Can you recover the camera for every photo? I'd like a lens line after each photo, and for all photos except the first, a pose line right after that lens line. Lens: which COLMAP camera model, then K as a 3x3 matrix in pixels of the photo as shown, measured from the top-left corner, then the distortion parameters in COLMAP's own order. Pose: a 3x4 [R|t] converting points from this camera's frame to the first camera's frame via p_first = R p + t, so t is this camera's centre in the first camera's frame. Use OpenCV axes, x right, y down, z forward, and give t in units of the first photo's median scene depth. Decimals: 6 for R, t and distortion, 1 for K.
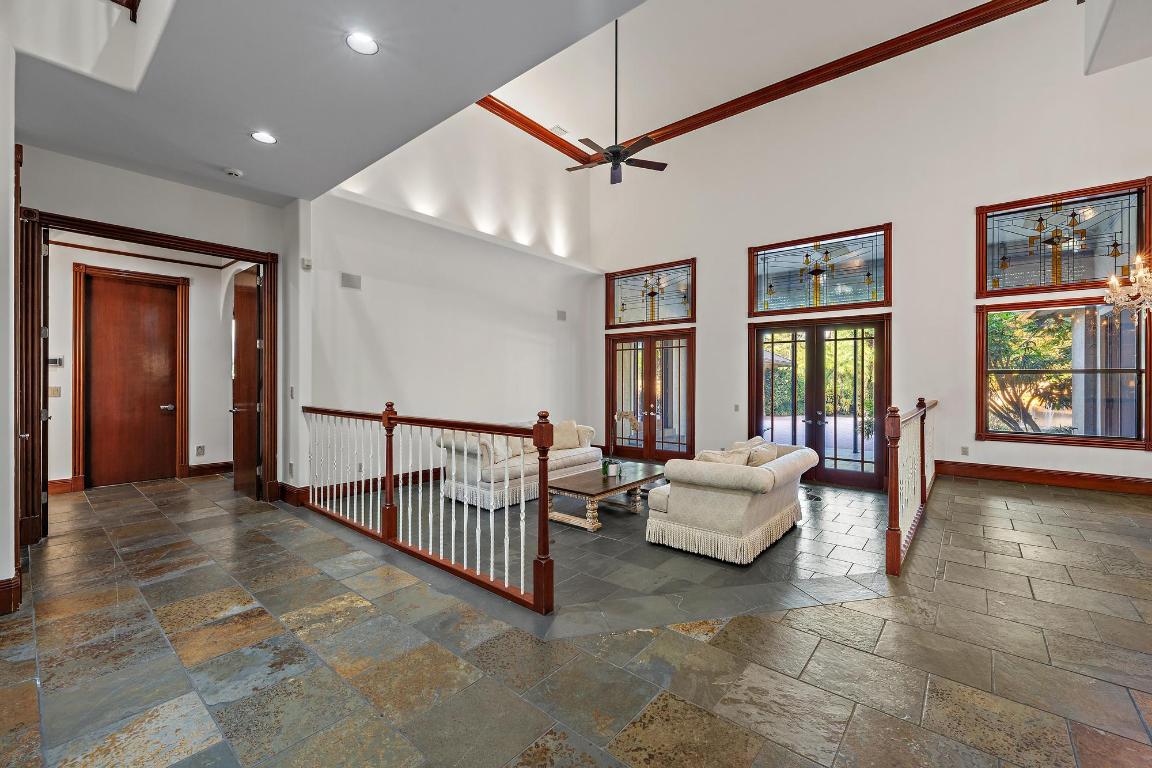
lens RADIAL K [[478.3, 0, 568.5], [0, 478.3, 377.8], [0, 0, 1]] dist [-0.001983, -0.000150]
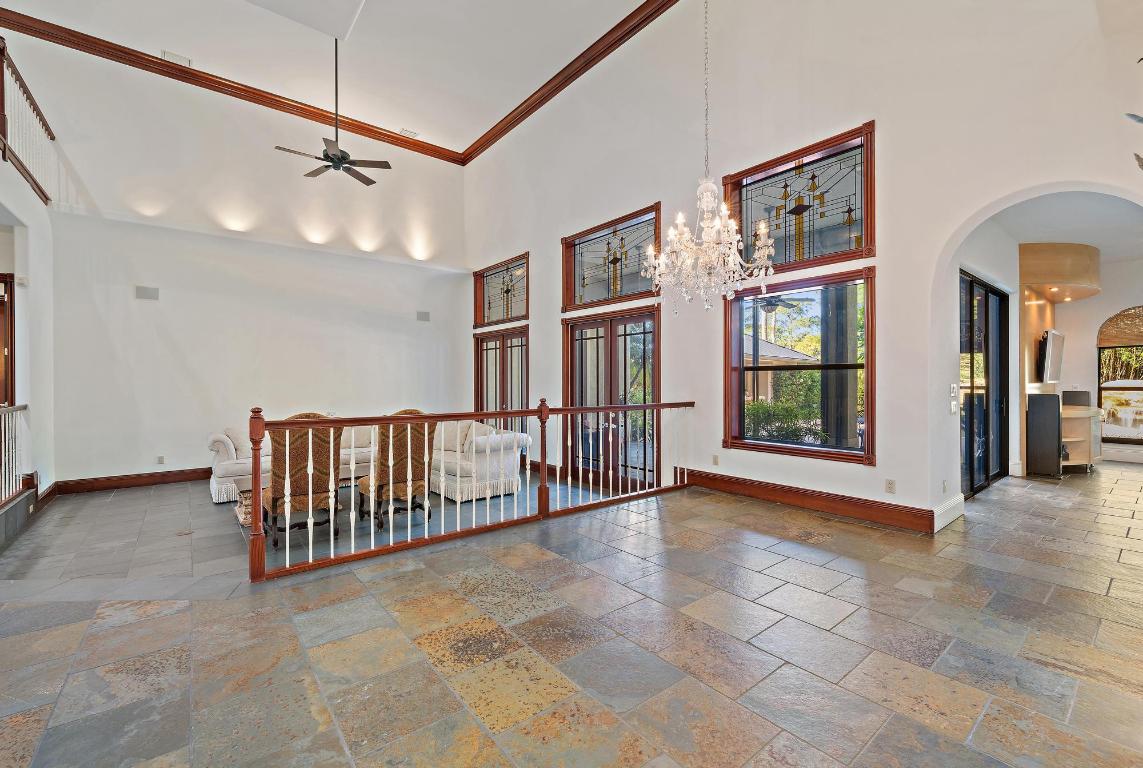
lens RADIAL K [[491.6, 0, 562.9], [0, 491.6, 377.2], [0, 0, 1]] dist [0.005045, 0.000187]
pose [[0.979694, -0.007796, -0.200347, 0.561482], [0.007709, 0.999970, -0.001215, 0.001381], [0.200350, -0.000354, 0.979724, 0.054436]]
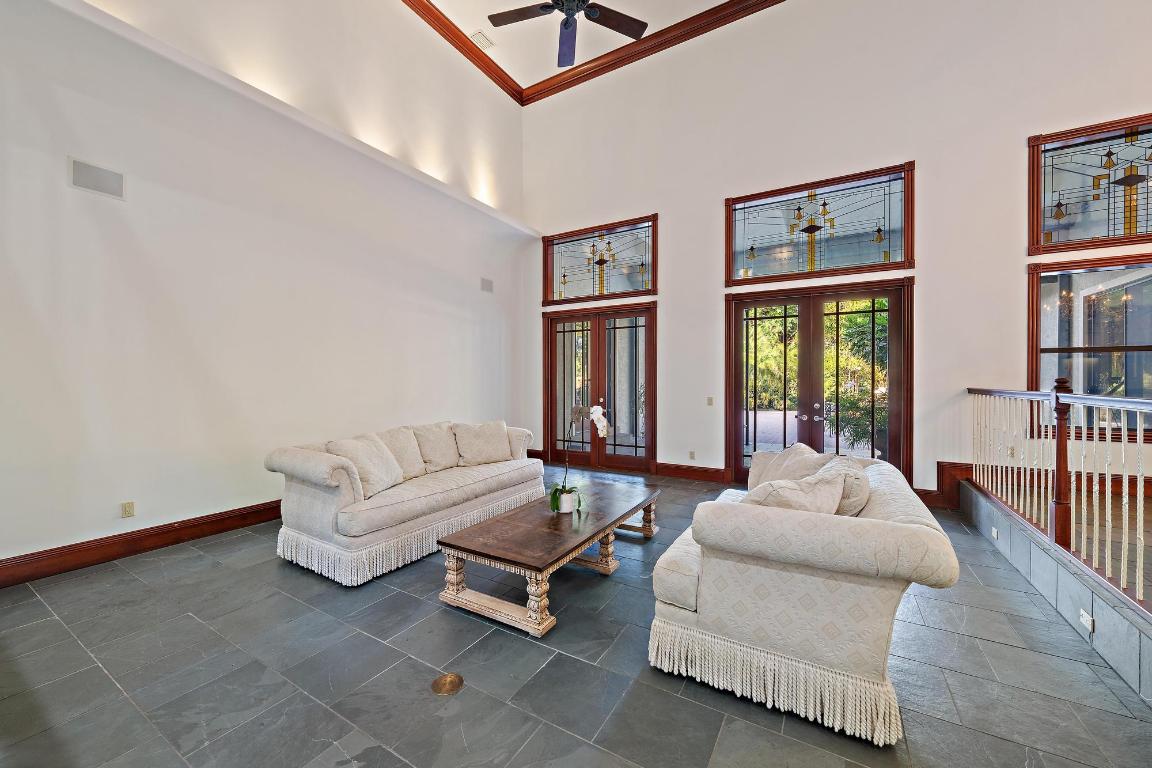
lens RADIAL K [[443.7, 0, 572.5], [0, 443.7, 380.2], [0, 0, 1]] dist [-0.002411, 0.000304]
pose [[0.986320, -0.002308, 0.164826, 0.004081], [0.001353, 0.999982, 0.005908, 0.023364], [-0.164837, -0.005604, 0.986305, 0.310356]]
